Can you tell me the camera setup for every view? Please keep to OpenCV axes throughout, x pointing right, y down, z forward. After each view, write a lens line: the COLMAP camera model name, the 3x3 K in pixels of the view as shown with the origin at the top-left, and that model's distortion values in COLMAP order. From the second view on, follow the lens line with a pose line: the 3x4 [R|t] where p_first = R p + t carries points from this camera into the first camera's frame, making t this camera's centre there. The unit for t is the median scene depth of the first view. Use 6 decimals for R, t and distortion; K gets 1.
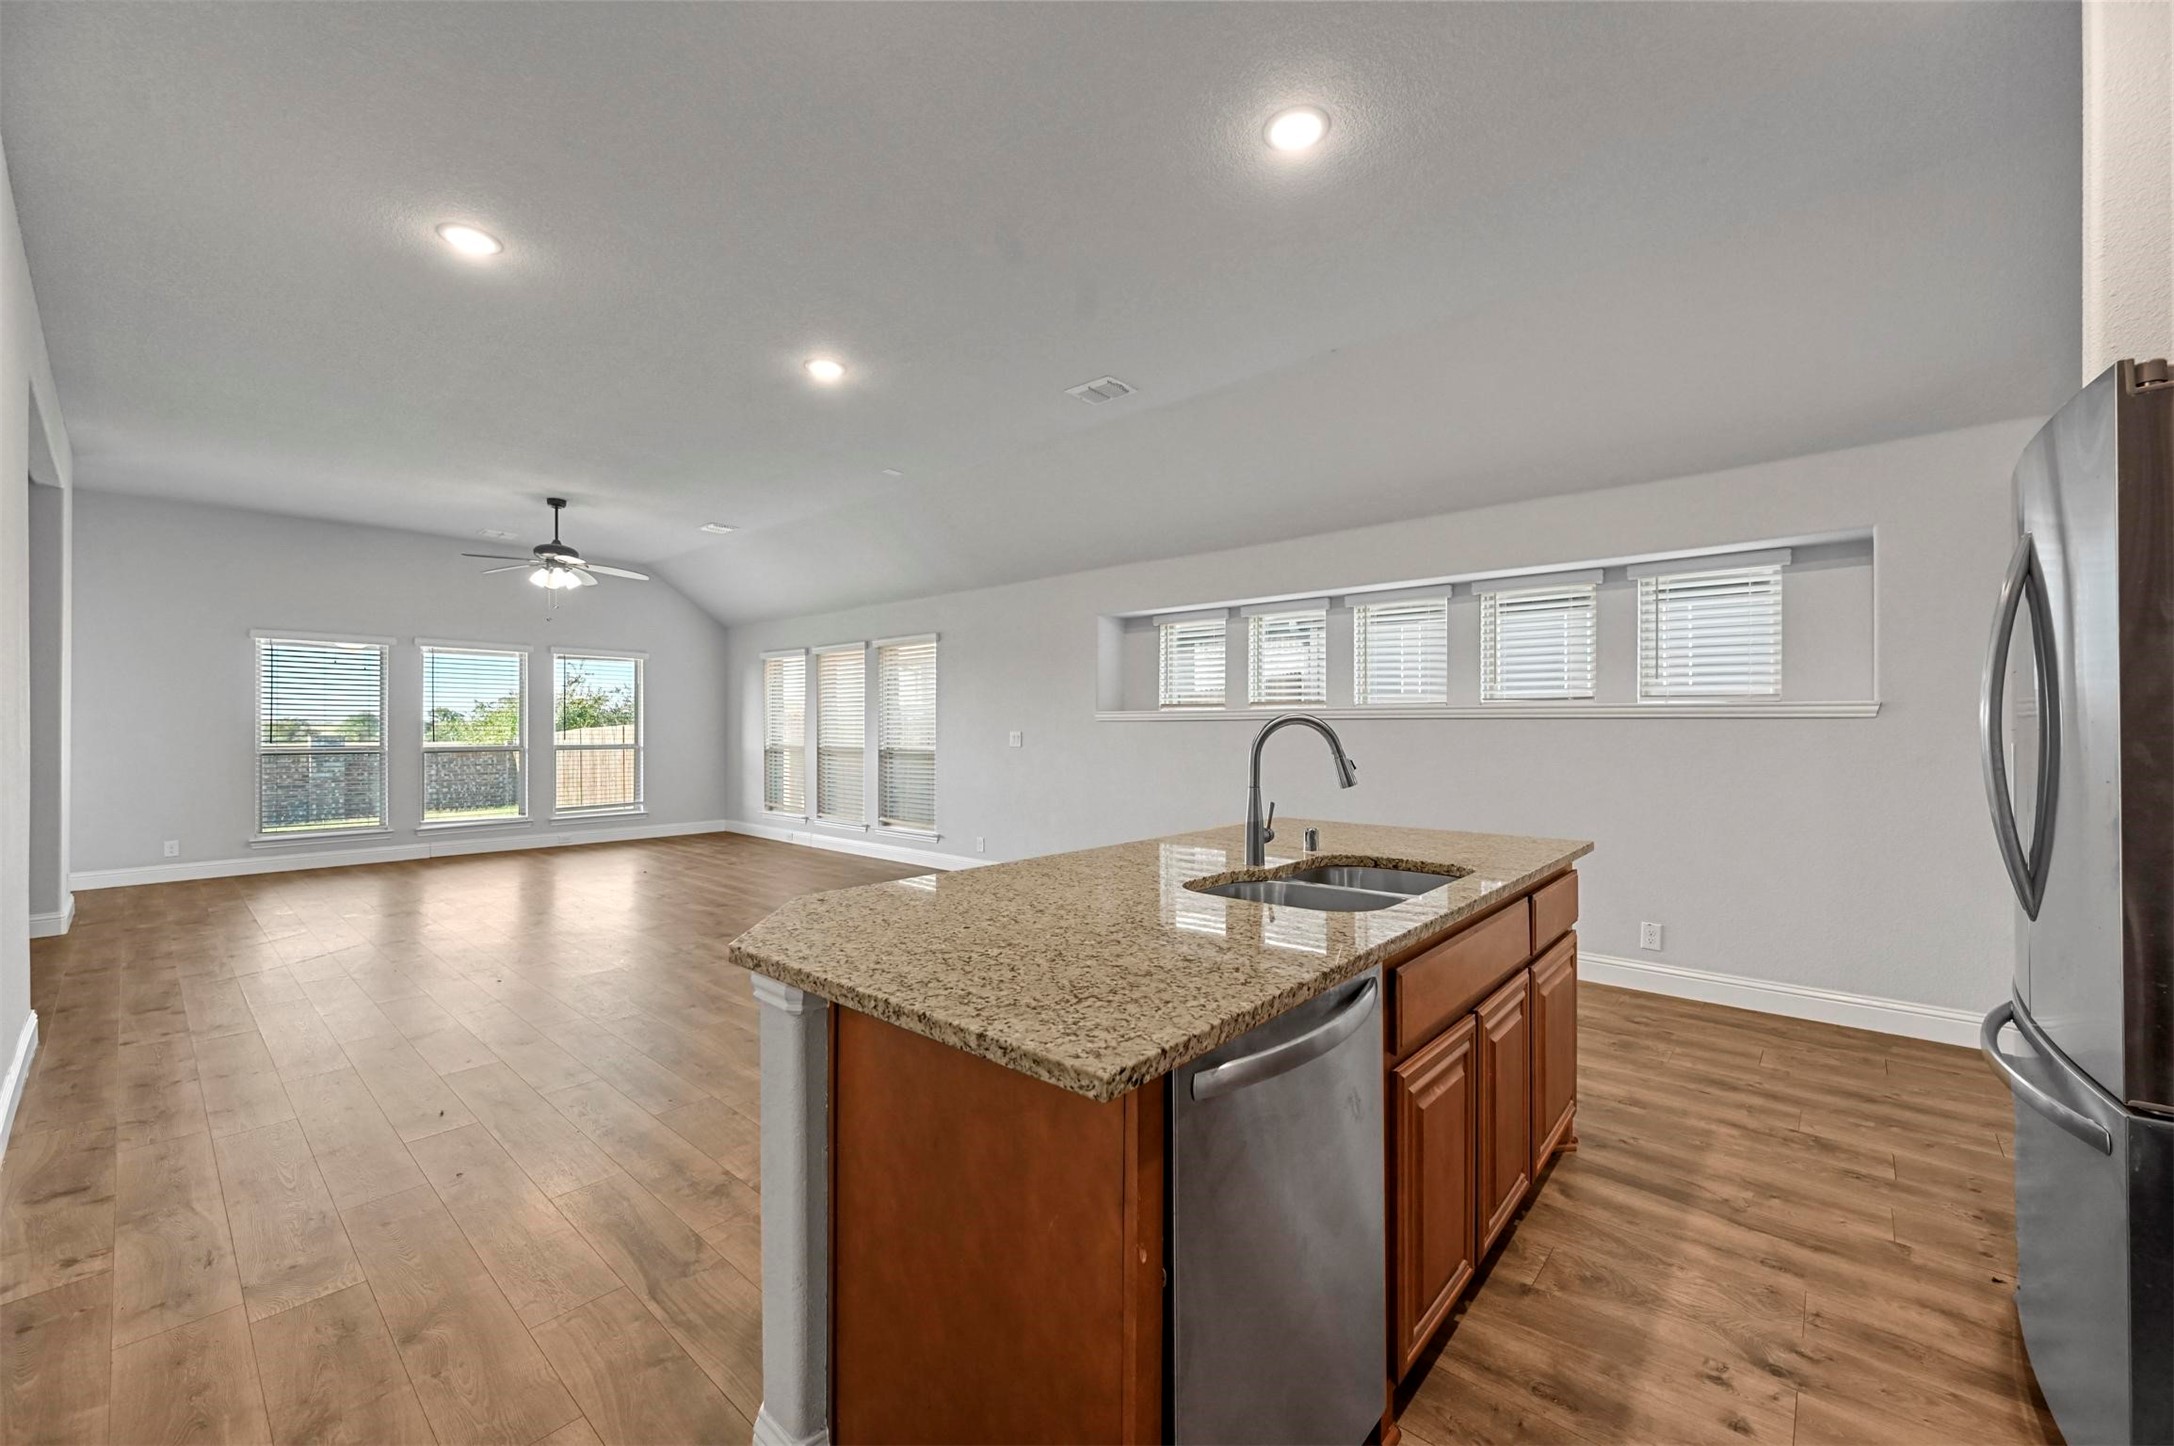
lens RADIAL K [[859.2, 0, 1090.7], [0, 859.2, 716.1], [0, 0, 1]] dist [-0.001878, 0.001046]
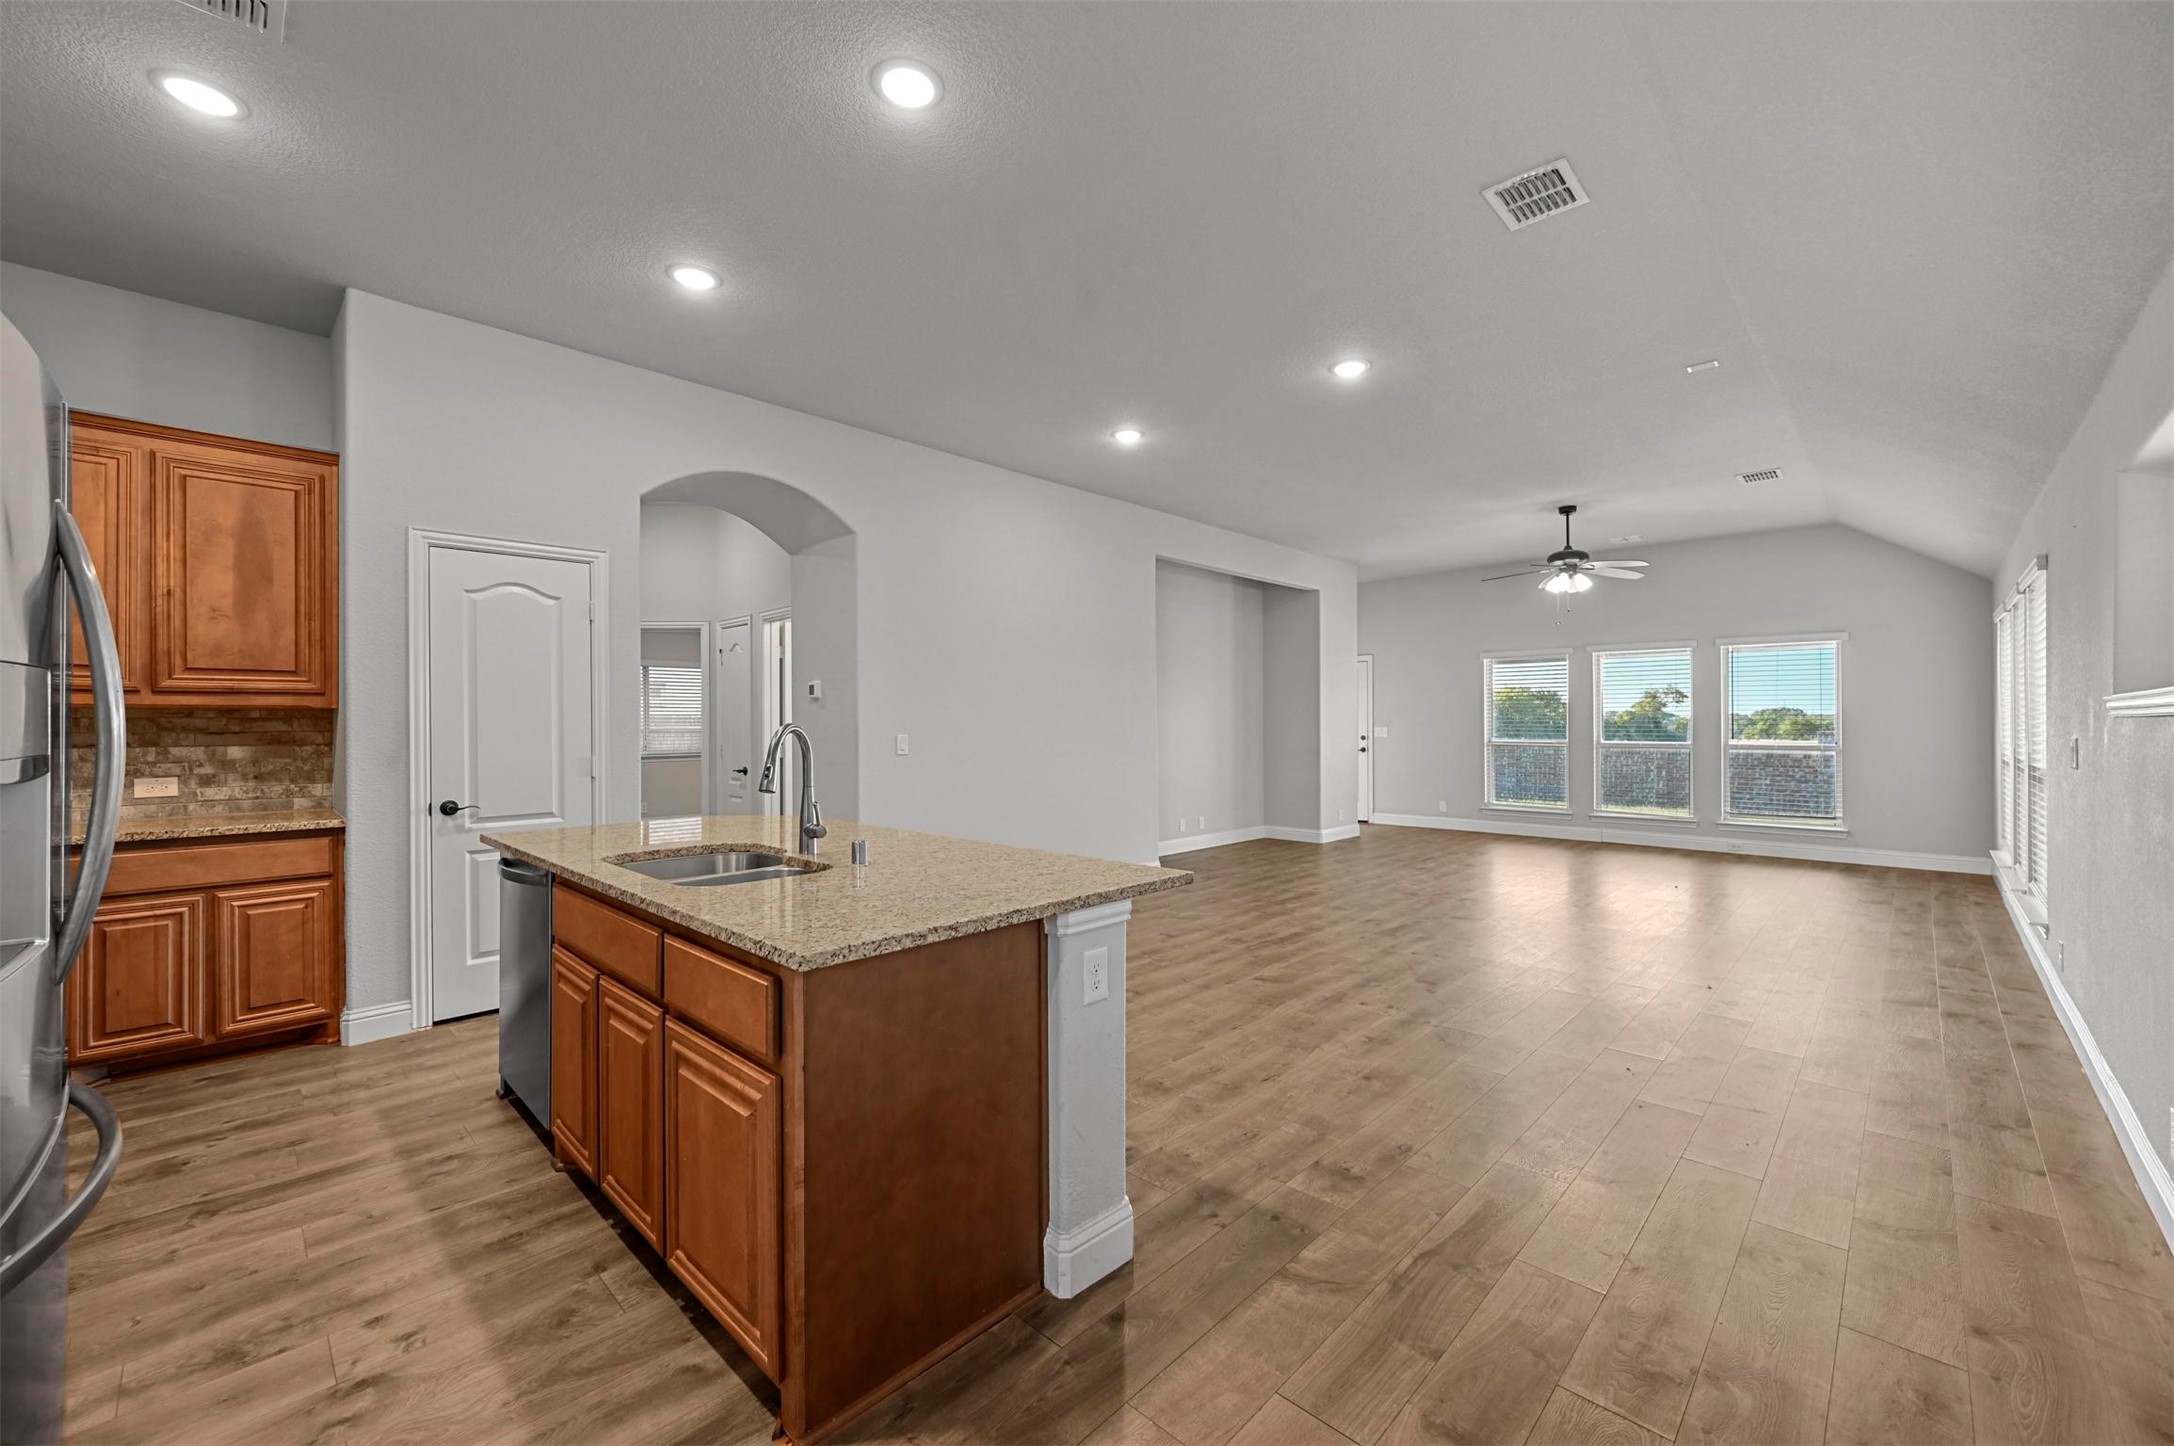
lens RADIAL K [[859.2, 0, 1099.1], [0, 859.2, 717.8], [0, 0, 1]] dist [-0.001878, 0.001046]
pose [[-0.044784, -0.005108, -0.998984, 0.390653], [0.015667, 0.999860, -0.005814, 0.000433], [0.998874, -0.015912, -0.044698, 0.424313]]
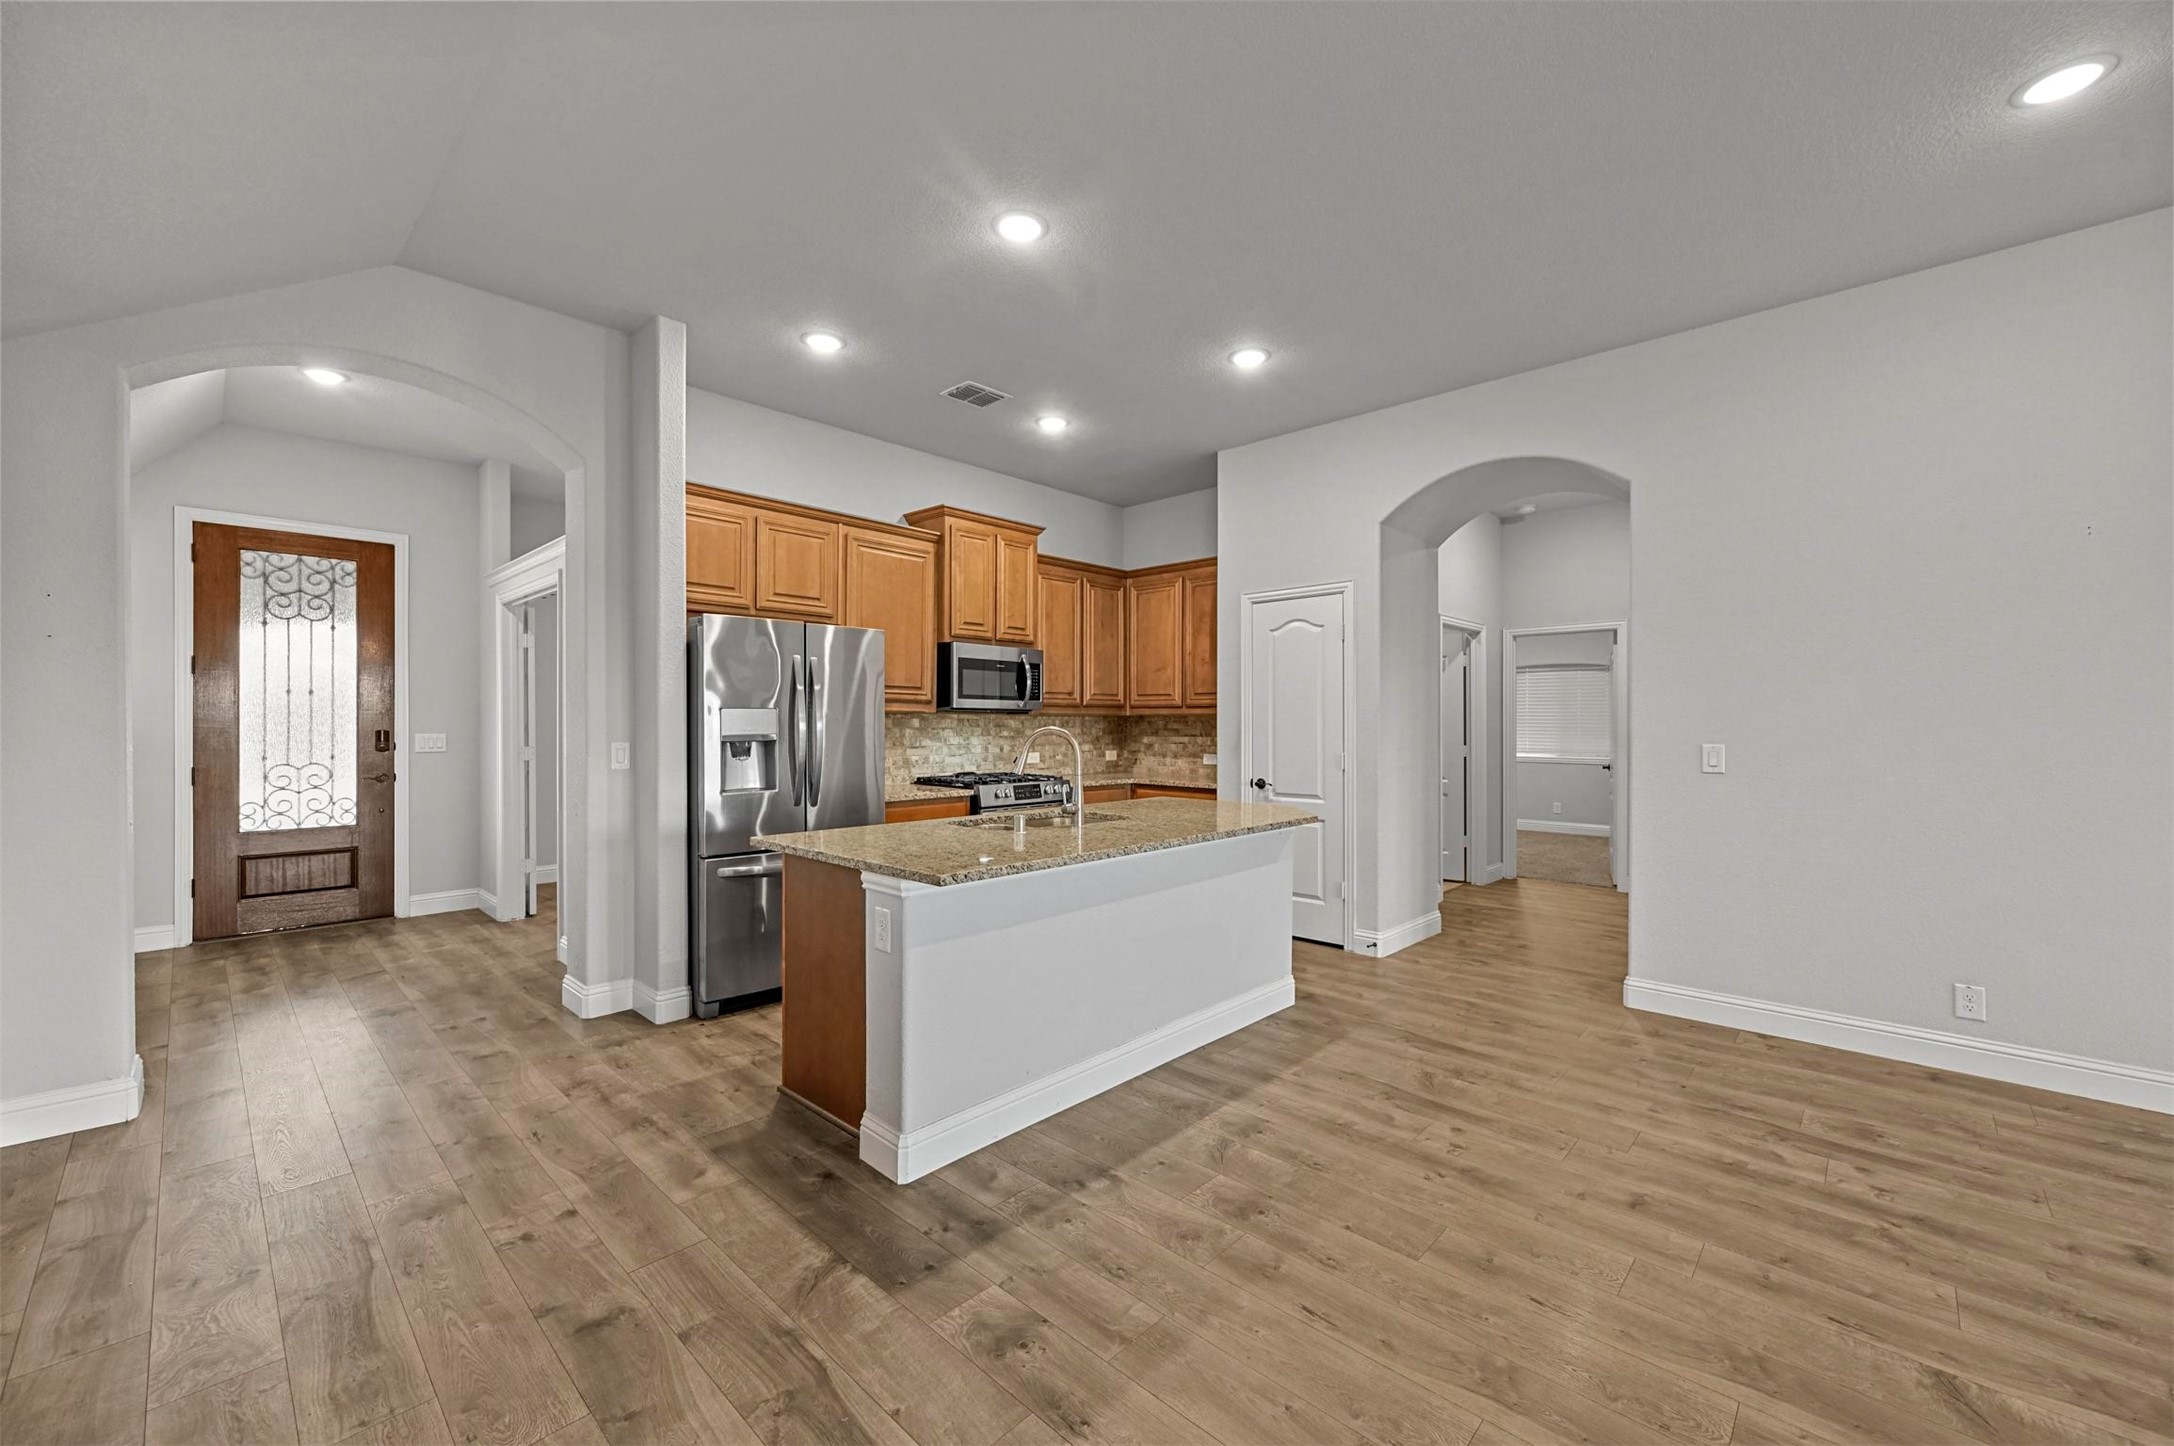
lens RADIAL K [[859.2, 0, 1078.3], [0, 859.2, 726.4], [0, 0, 1]] dist [-0.001878, 0.001046]
pose [[-0.999033, -0.003224, 0.043854, 0.036698], [-0.003596, 0.999958, -0.008418, 0.002881], [-0.043825, -0.008567, -0.999002, 0.736490]]
